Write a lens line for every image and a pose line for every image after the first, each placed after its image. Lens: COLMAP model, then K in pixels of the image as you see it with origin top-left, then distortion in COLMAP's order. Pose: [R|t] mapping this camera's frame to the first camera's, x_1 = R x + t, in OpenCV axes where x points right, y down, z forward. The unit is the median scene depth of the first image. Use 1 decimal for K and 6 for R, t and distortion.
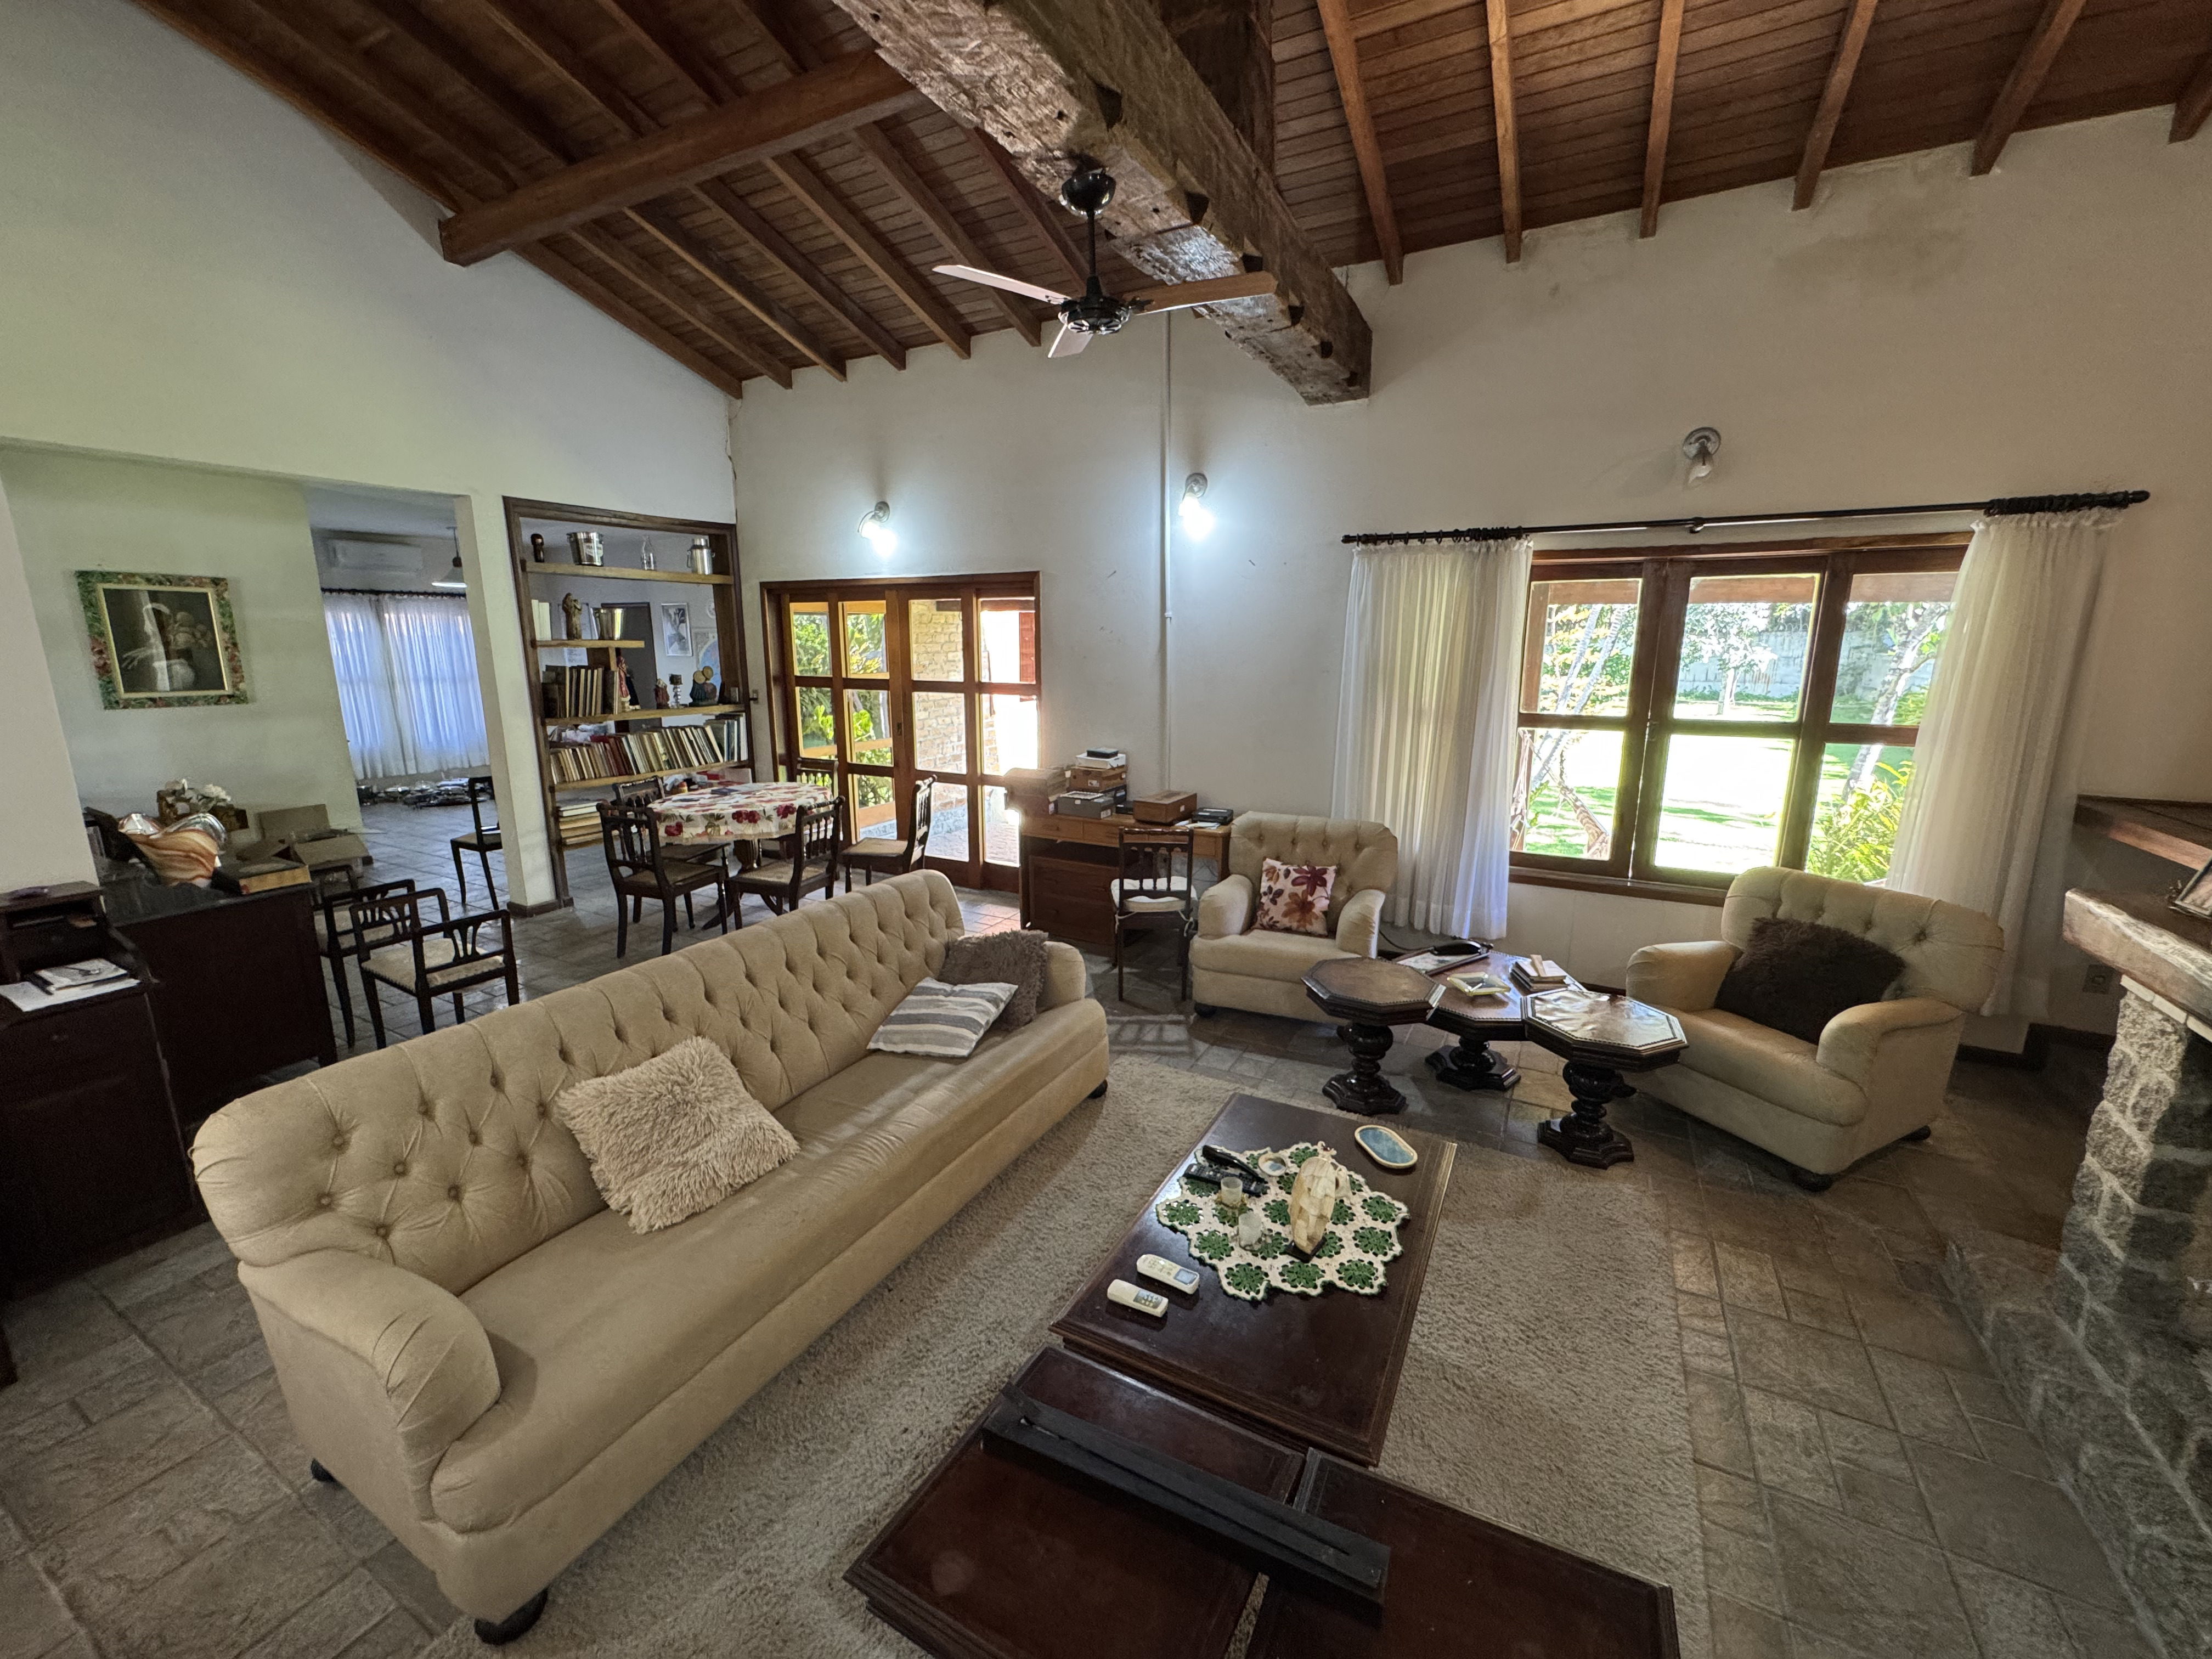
lens RADIAL K [[884.4, 0, 1104.6], [0, 884.4, 826.8], [0, 0, 1]] dist [-0.005583, 0.000721]
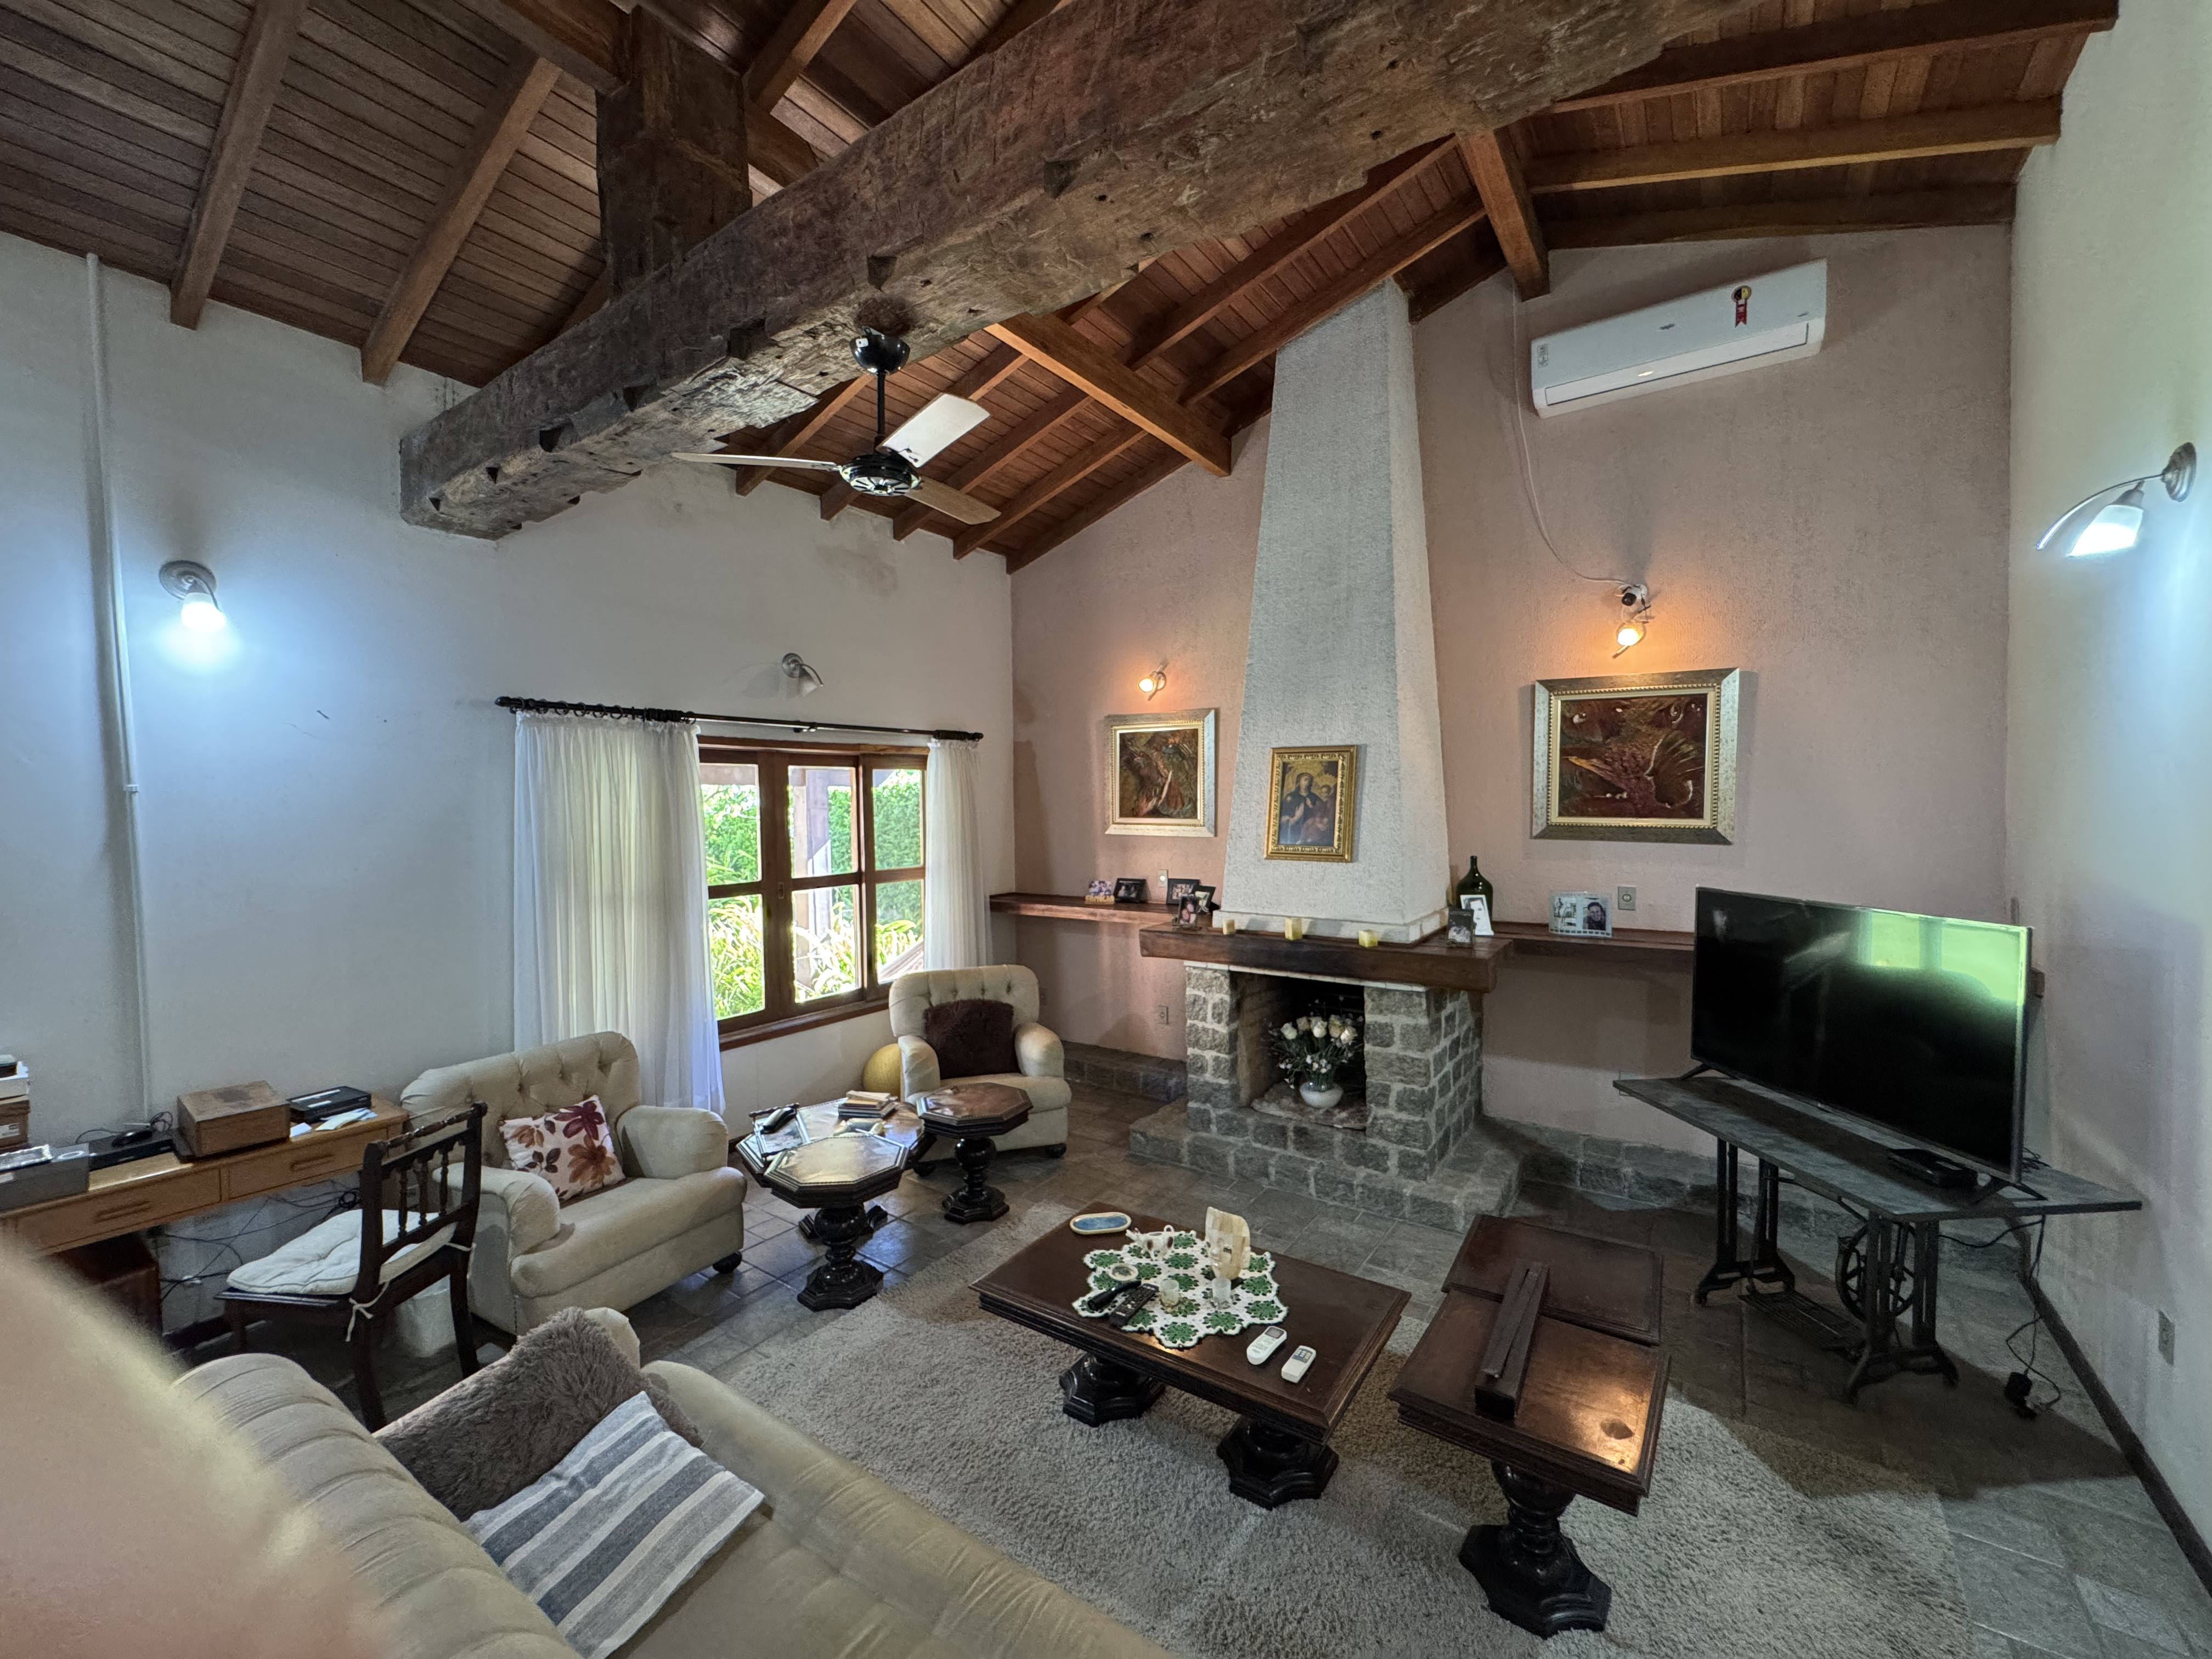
lens RADIAL K [[884.4, 0, 1104.6], [0, 884.4, 826.8], [0, 0, 1]] dist [-0.005583, 0.000721]
pose [[0.118989, -0.029986, 0.992443, -0.524327], [0.219359, 0.975639, 0.003179, -0.104964], [-0.968361, 0.217323, 0.122668, 0.434227]]
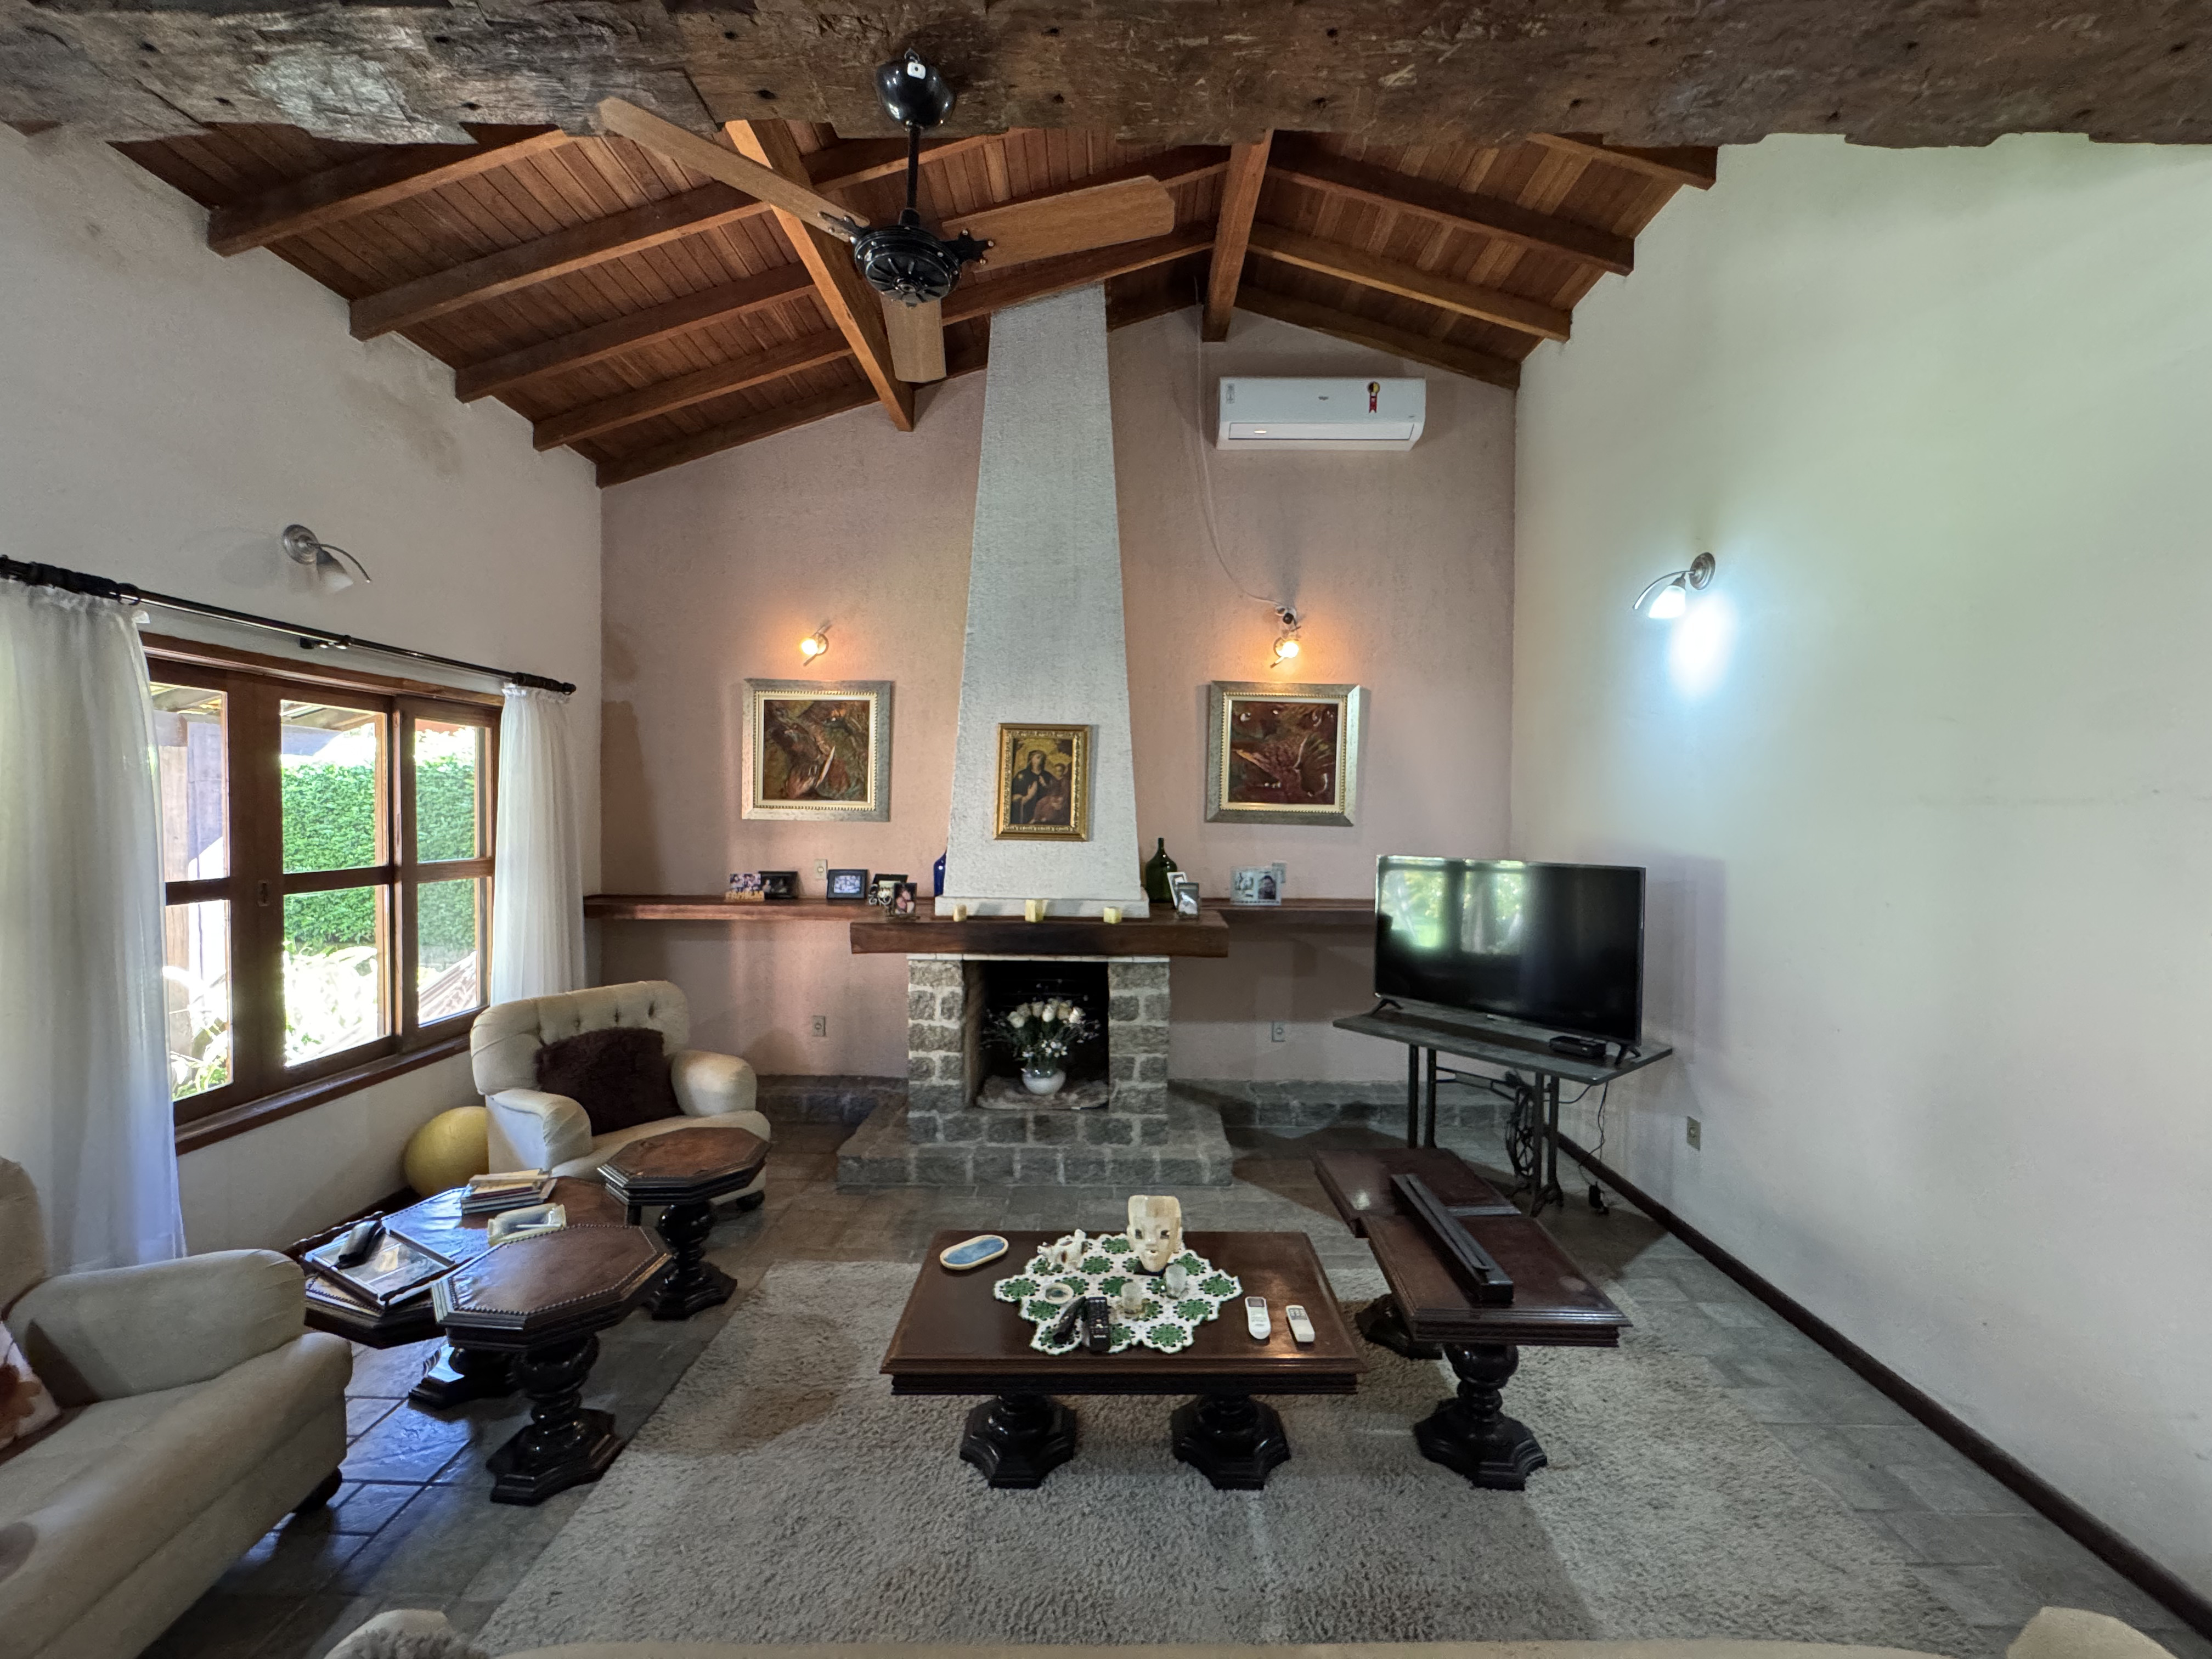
lens RADIAL K [[884.4, 0, 1104.6], [0, 884.4, 826.8], [0, 0, 1]] dist [-0.005583, 0.000721]
pose [[-0.461125, -0.018596, 0.887140, -0.392949], [0.176845, 0.977798, 0.112418, -0.127242], [-0.869534, 0.208725, -0.447598, 0.733342]]
